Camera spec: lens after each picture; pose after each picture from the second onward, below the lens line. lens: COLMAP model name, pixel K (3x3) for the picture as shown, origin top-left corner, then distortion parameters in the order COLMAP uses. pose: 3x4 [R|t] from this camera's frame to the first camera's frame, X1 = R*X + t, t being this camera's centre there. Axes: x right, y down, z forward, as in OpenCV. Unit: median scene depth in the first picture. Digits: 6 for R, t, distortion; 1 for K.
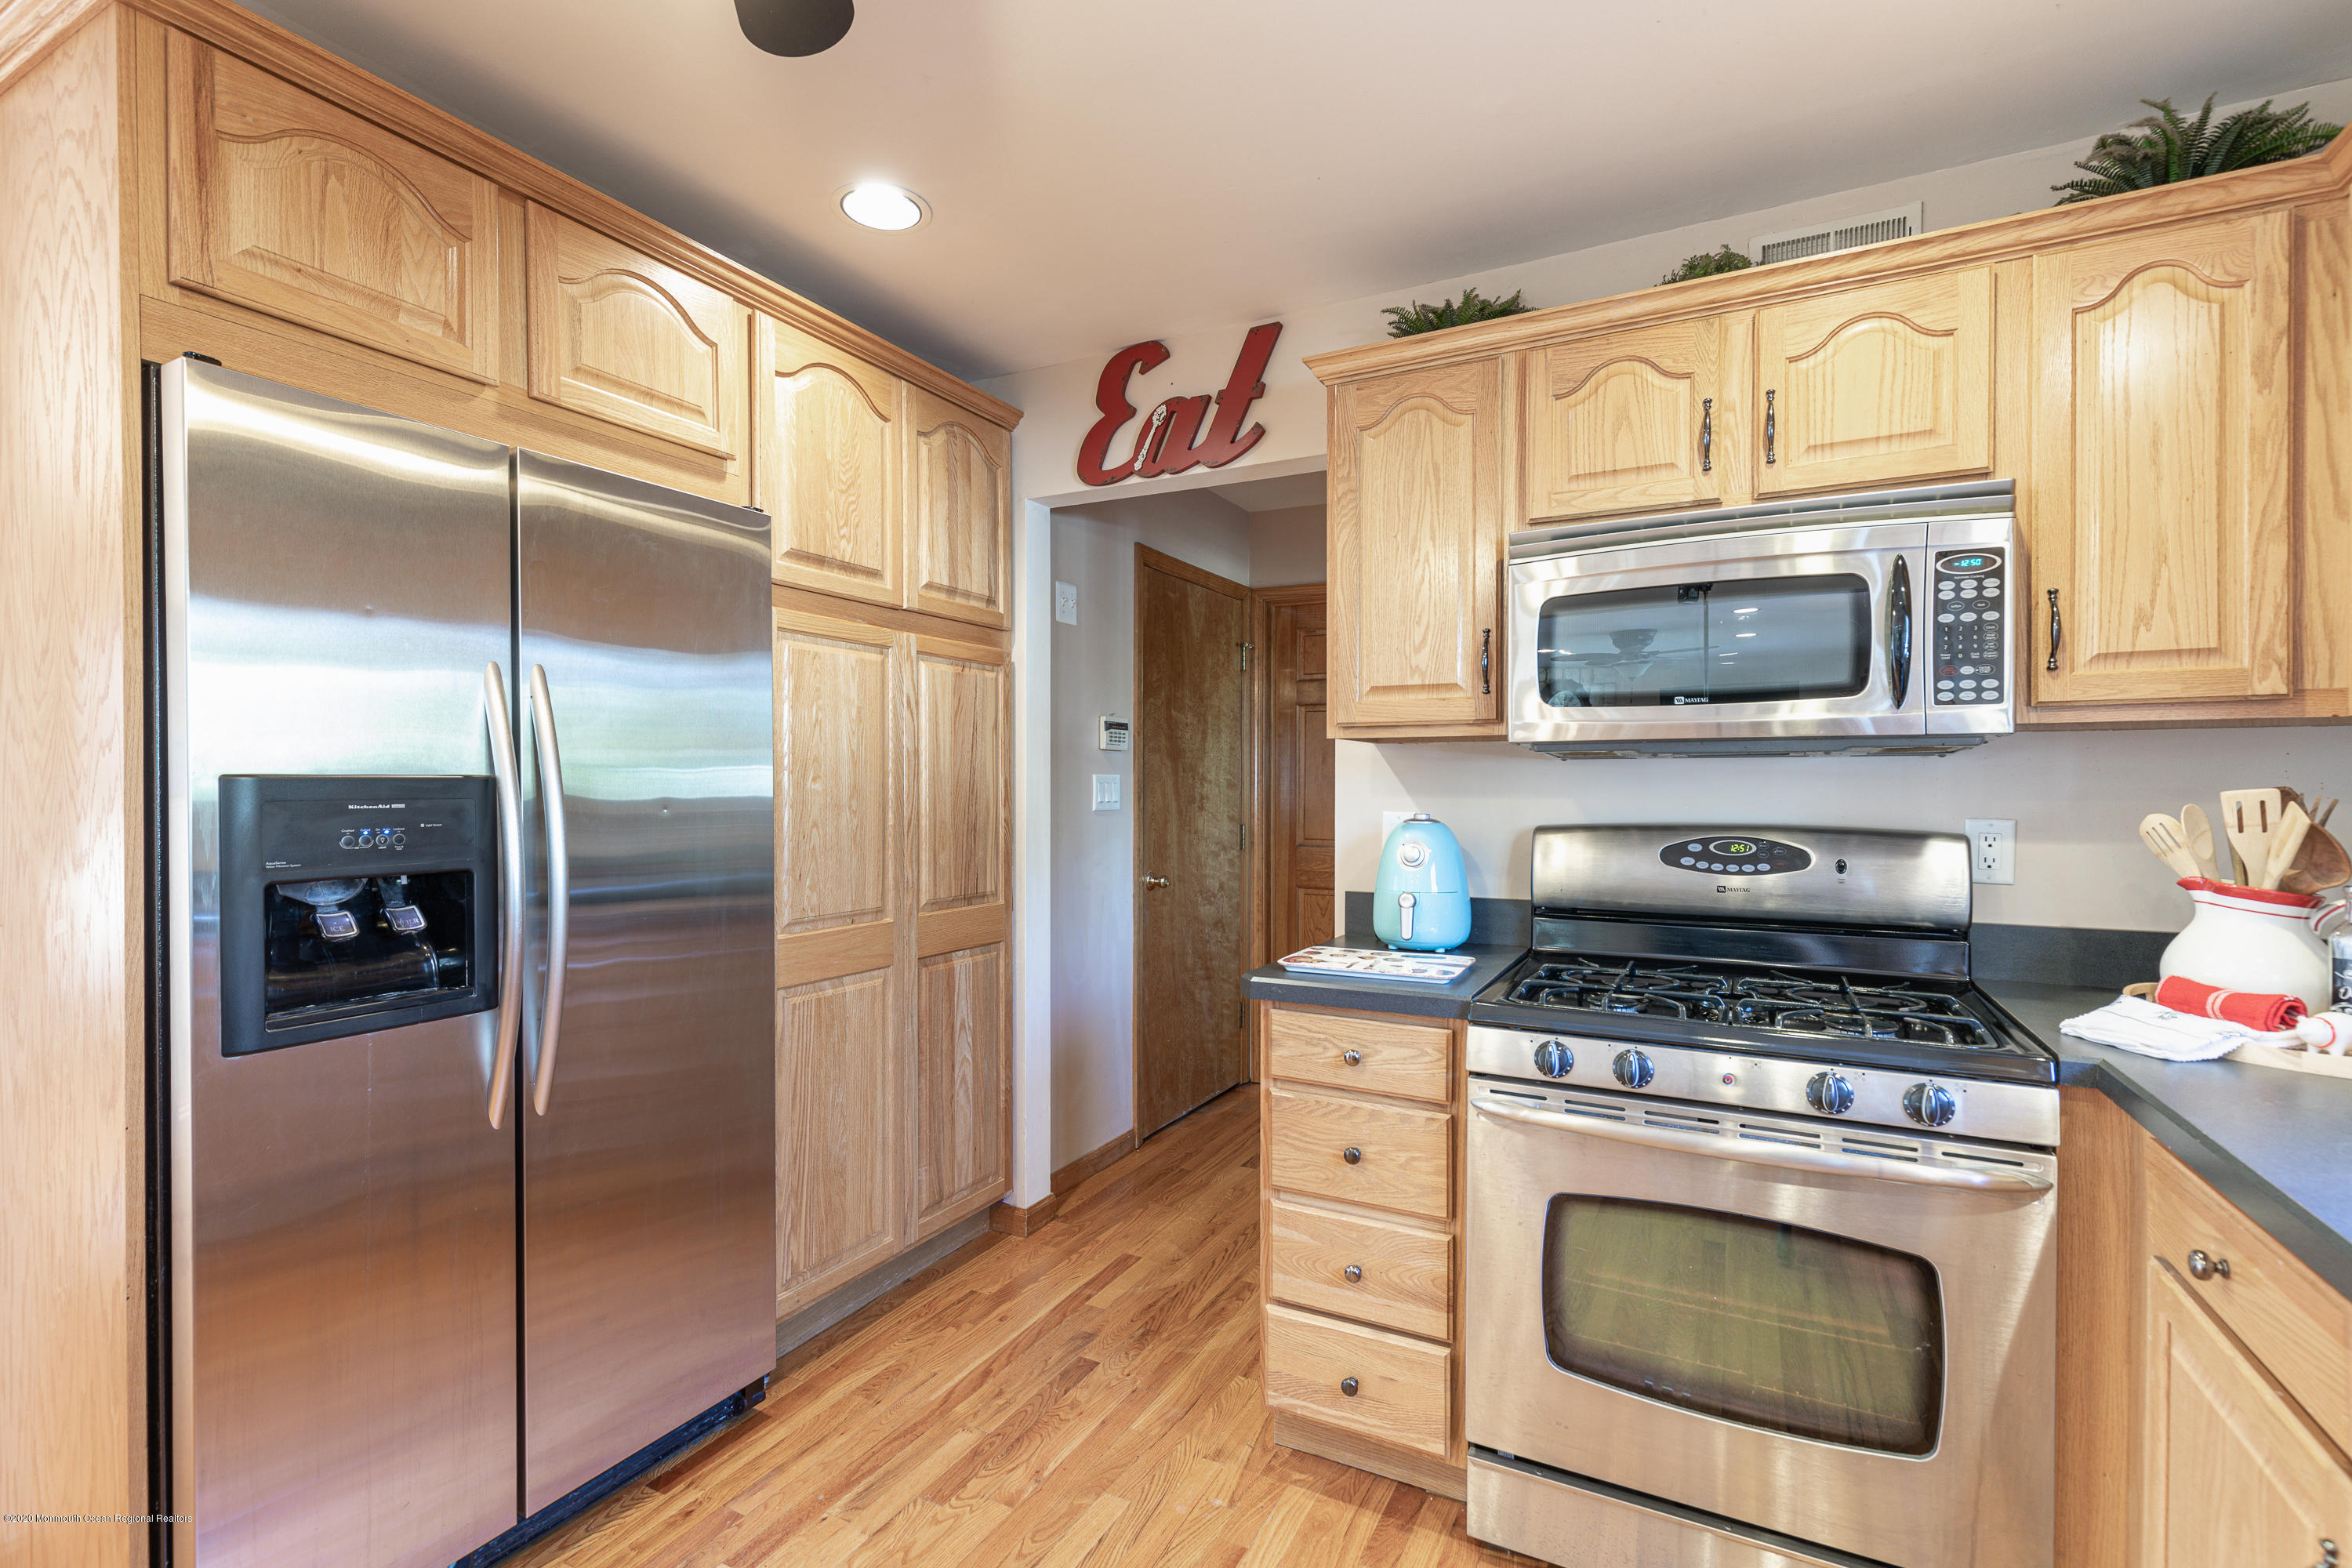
lens RADIAL K [[1053.8, 0, 1177.6], [0, 1053.8, 790.3], [0, 0, 1]] dist [0.006401, -0.000090]
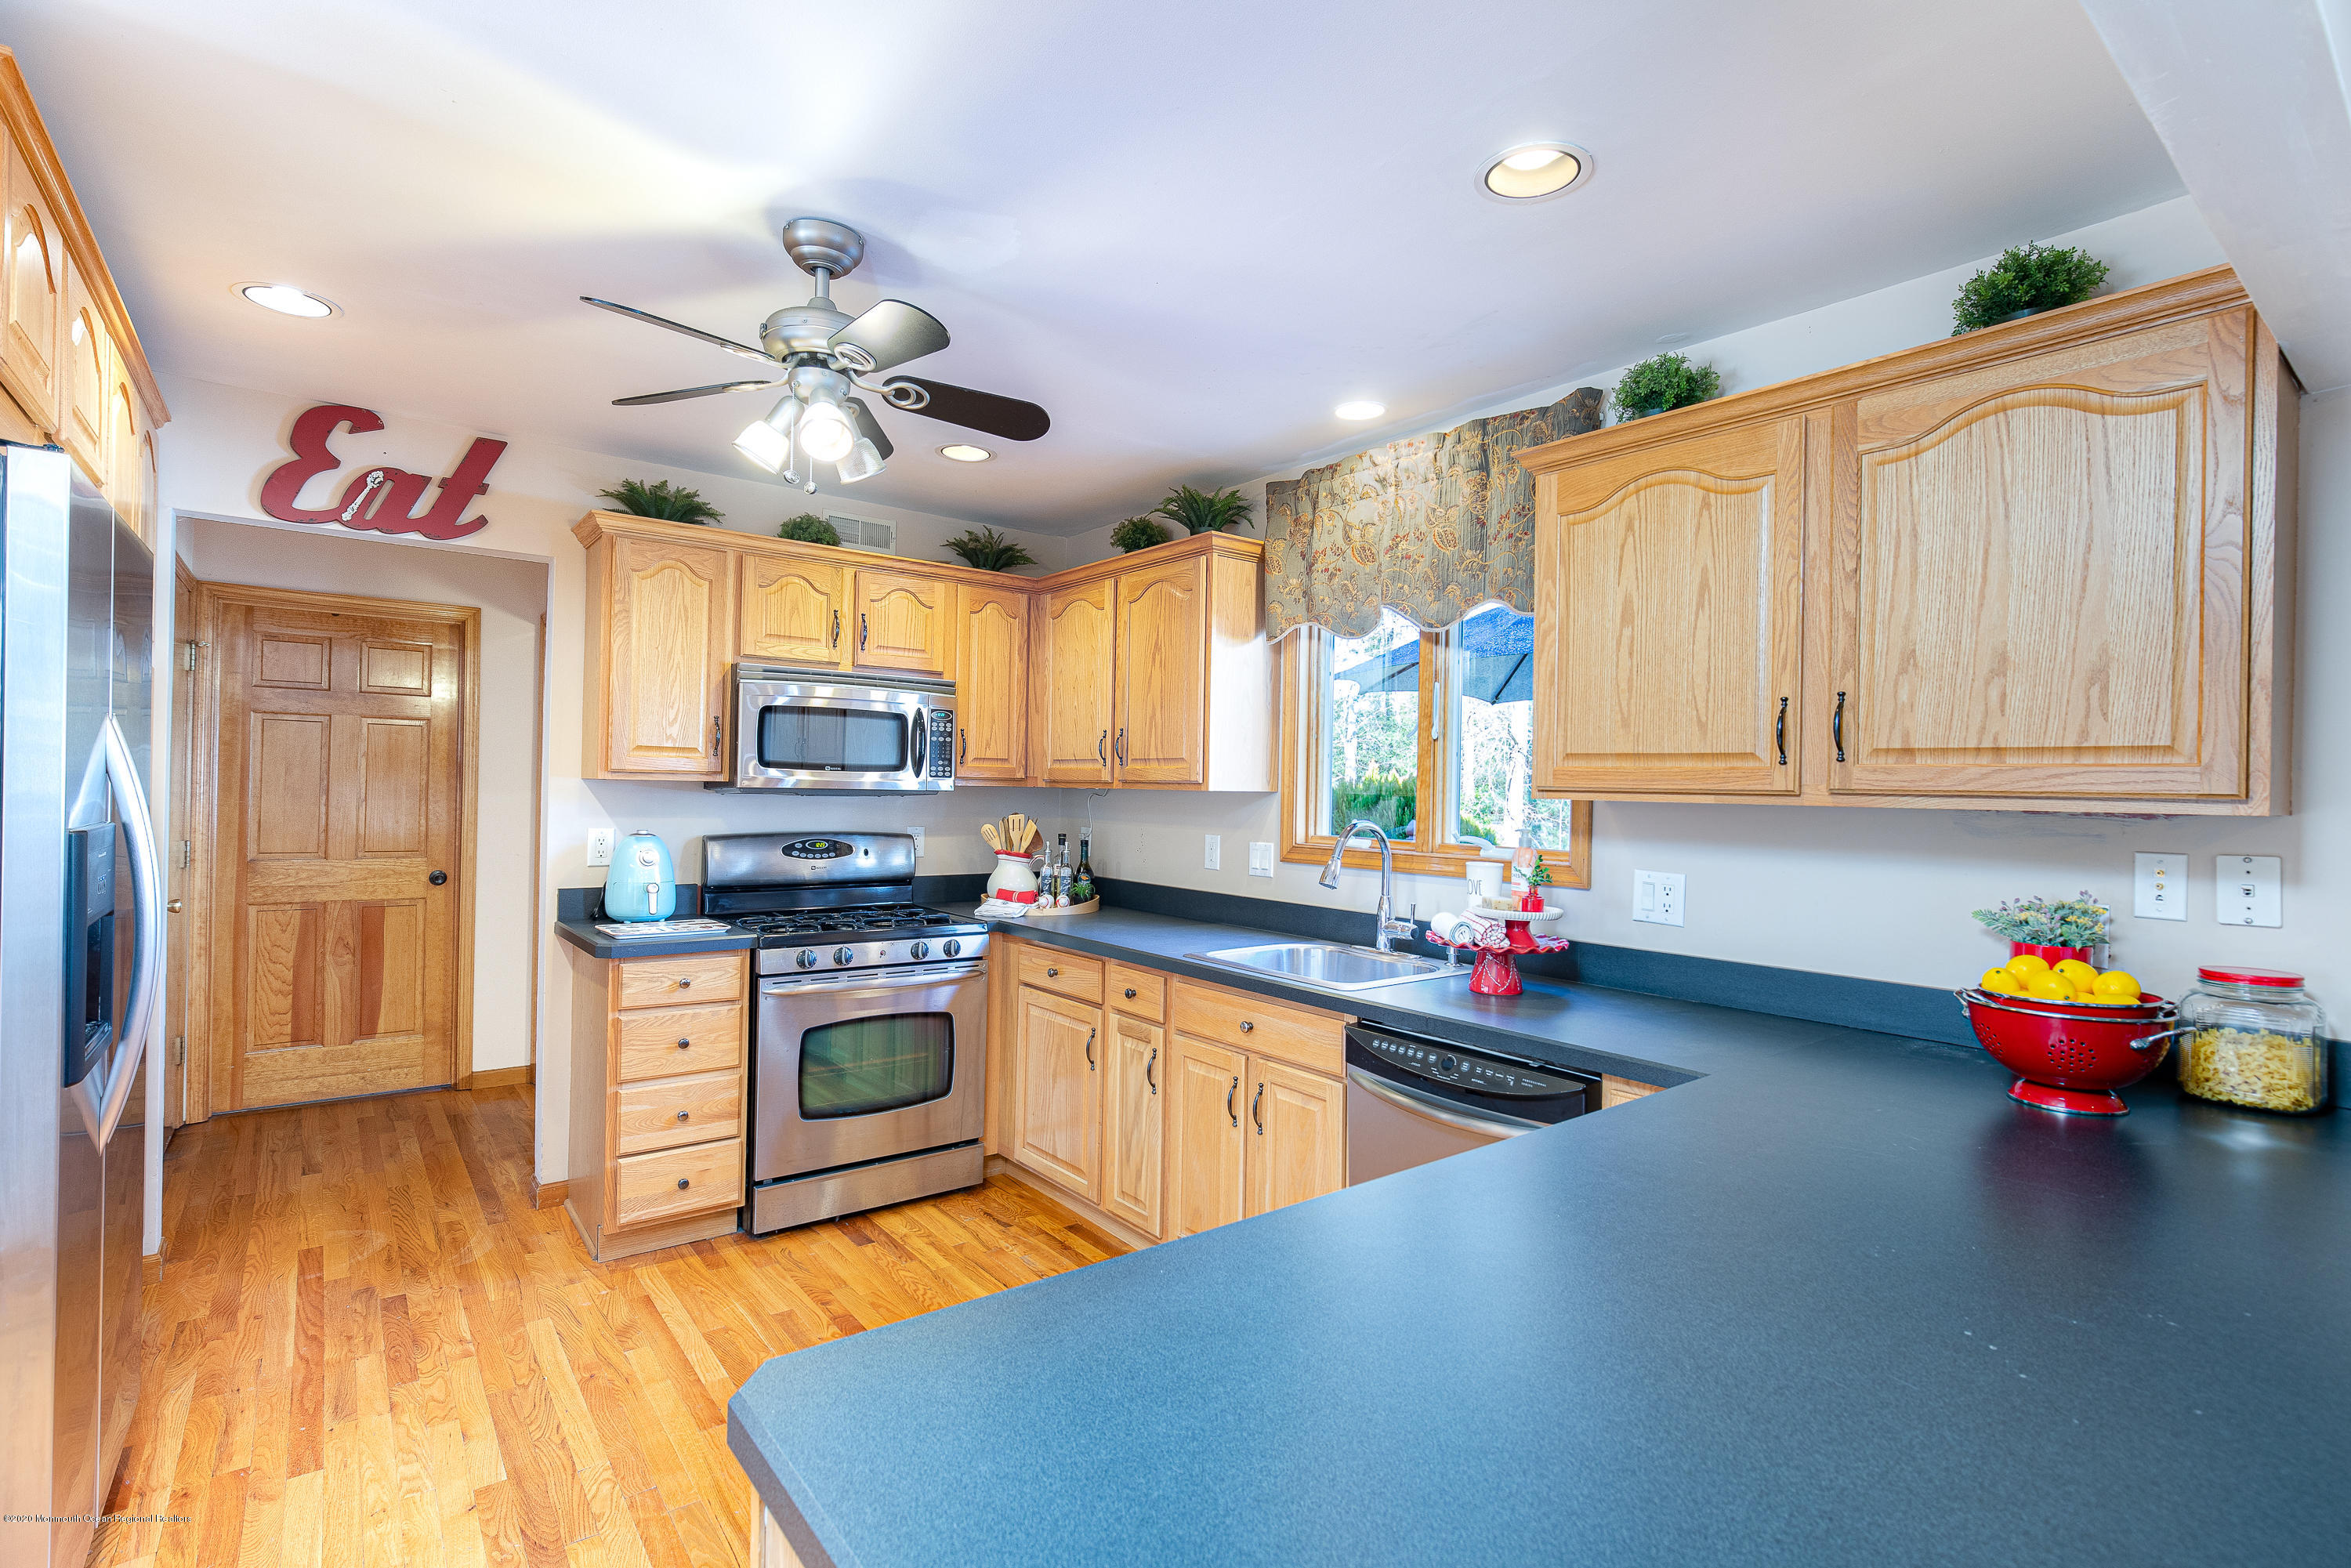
lens RADIAL K [[1080.2, 0, 1175.5], [0, 1080.2, 784.0], [0, 0, 1]] dist [-0.001138, -0.000335]
pose [[0.407305, 0.013031, 0.913199, -0.994308], [-0.015978, 0.999847, -0.007141, -0.050782], [-0.913152, -0.011682, 0.407451, -0.345342]]
